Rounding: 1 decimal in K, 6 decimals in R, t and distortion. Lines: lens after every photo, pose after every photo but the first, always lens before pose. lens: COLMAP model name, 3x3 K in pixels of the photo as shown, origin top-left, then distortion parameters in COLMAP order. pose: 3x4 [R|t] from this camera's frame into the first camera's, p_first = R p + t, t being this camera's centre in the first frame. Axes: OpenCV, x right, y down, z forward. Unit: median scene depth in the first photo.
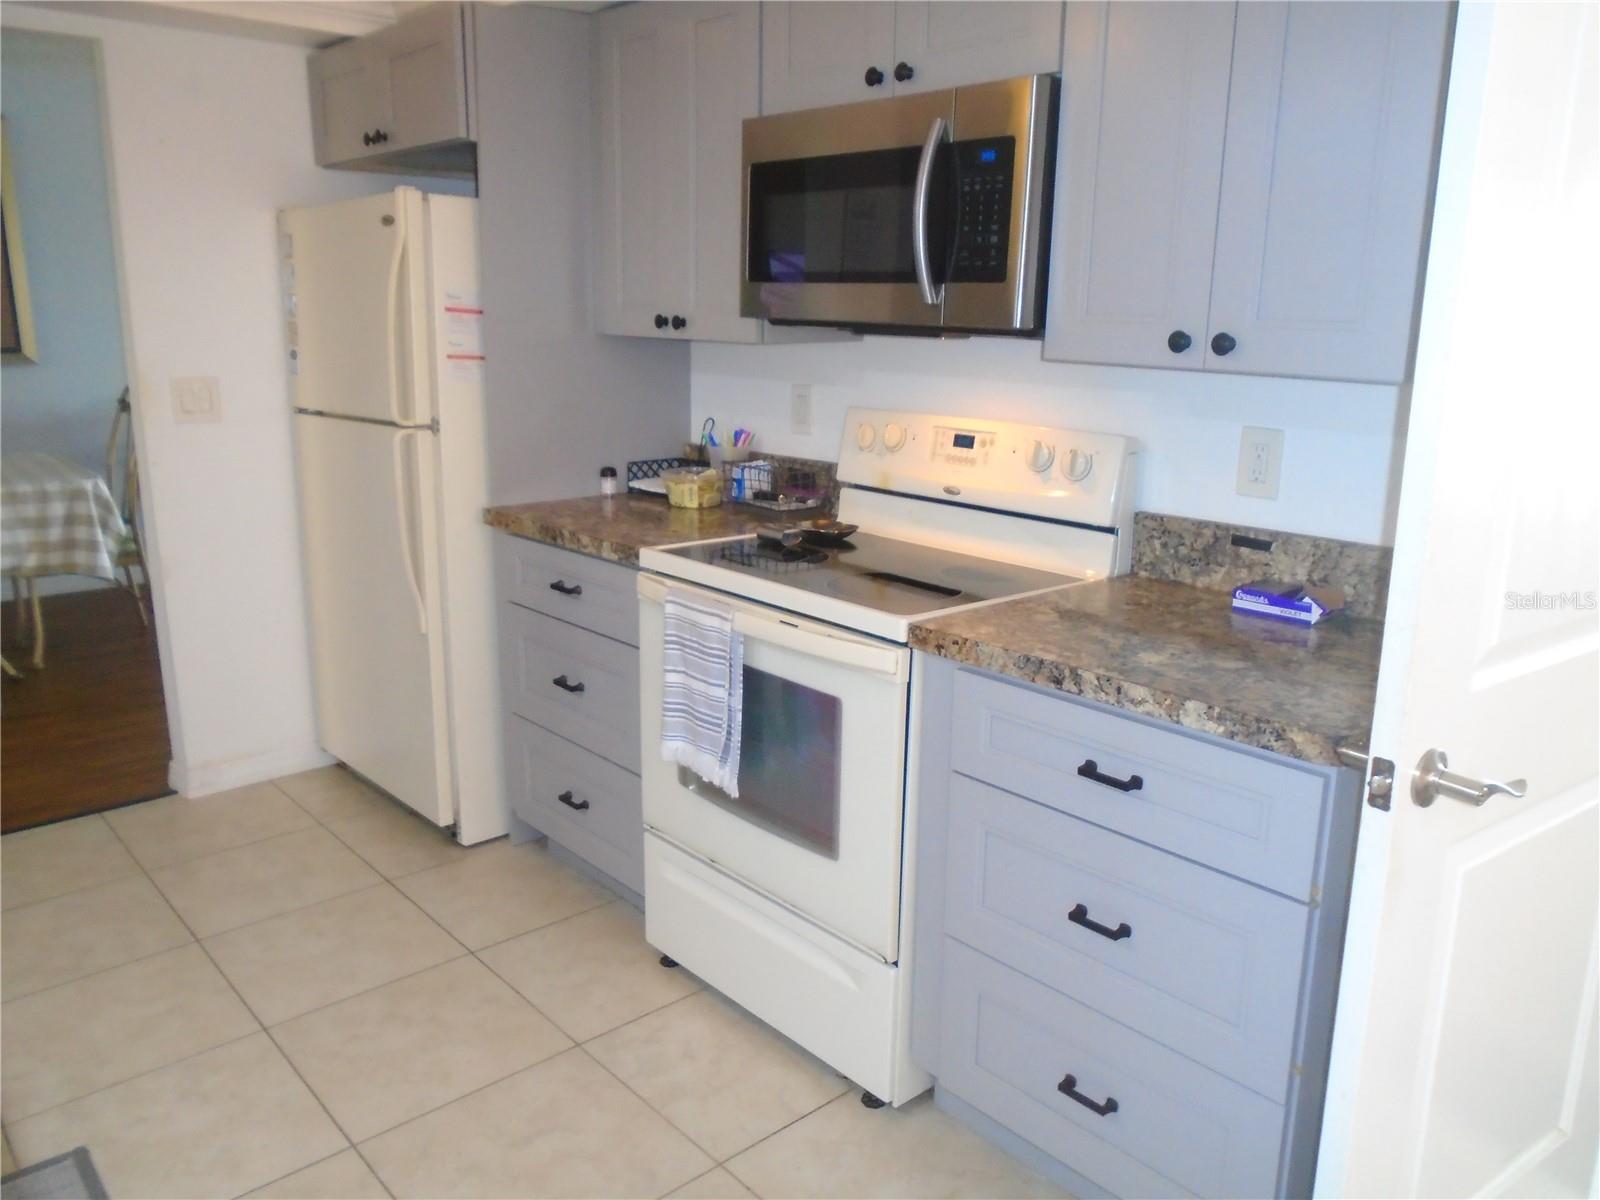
lens RADIAL K [[1215.6, 0, 798.5], [0, 1215.6, 605.9], [0, 0, 1]] dist [-0.031715, 0.012619]
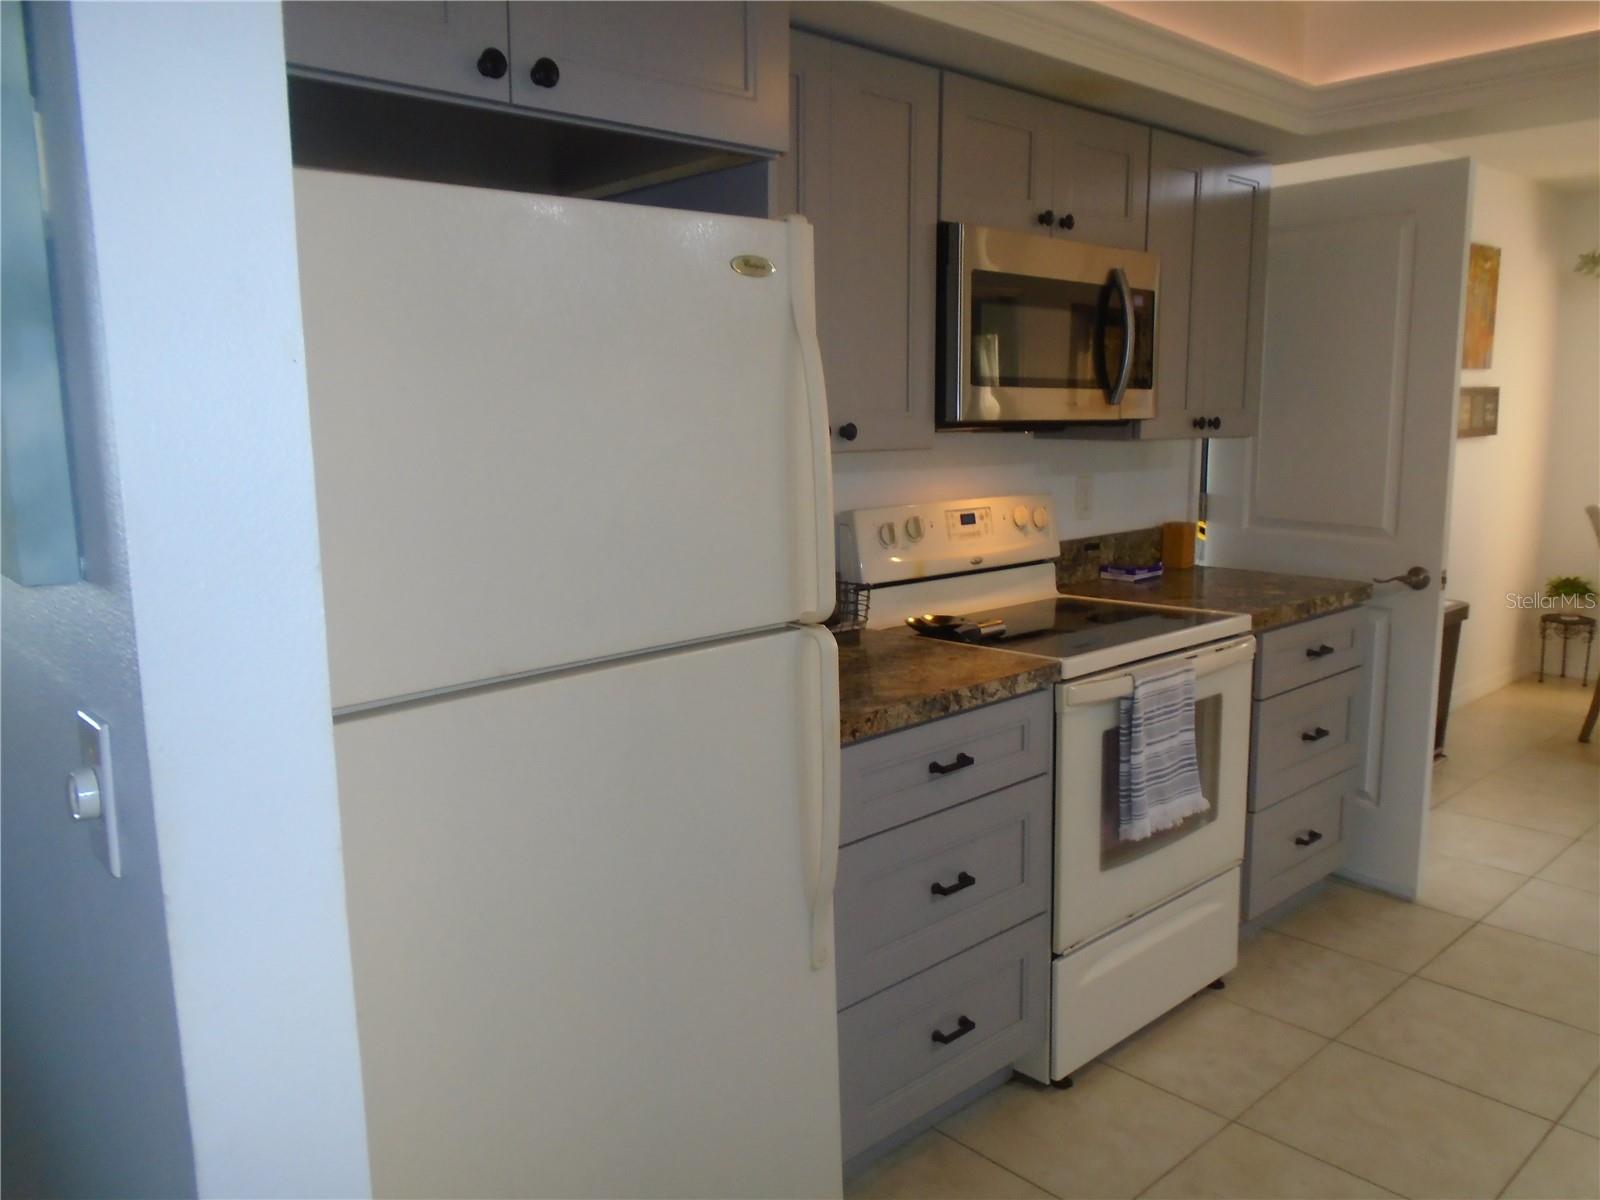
lens RADIAL K [[1215.6, 0, 800.3], [0, 1215.6, 592.5], [0, 0, 1]] dist [-0.031715, 0.012619]
pose [[-0.017362, -0.163143, 0.986450, -1.052941], [0.250886, 0.954323, 0.162246, -0.303729], [-0.967861, 0.250303, 0.024361, 1.159757]]
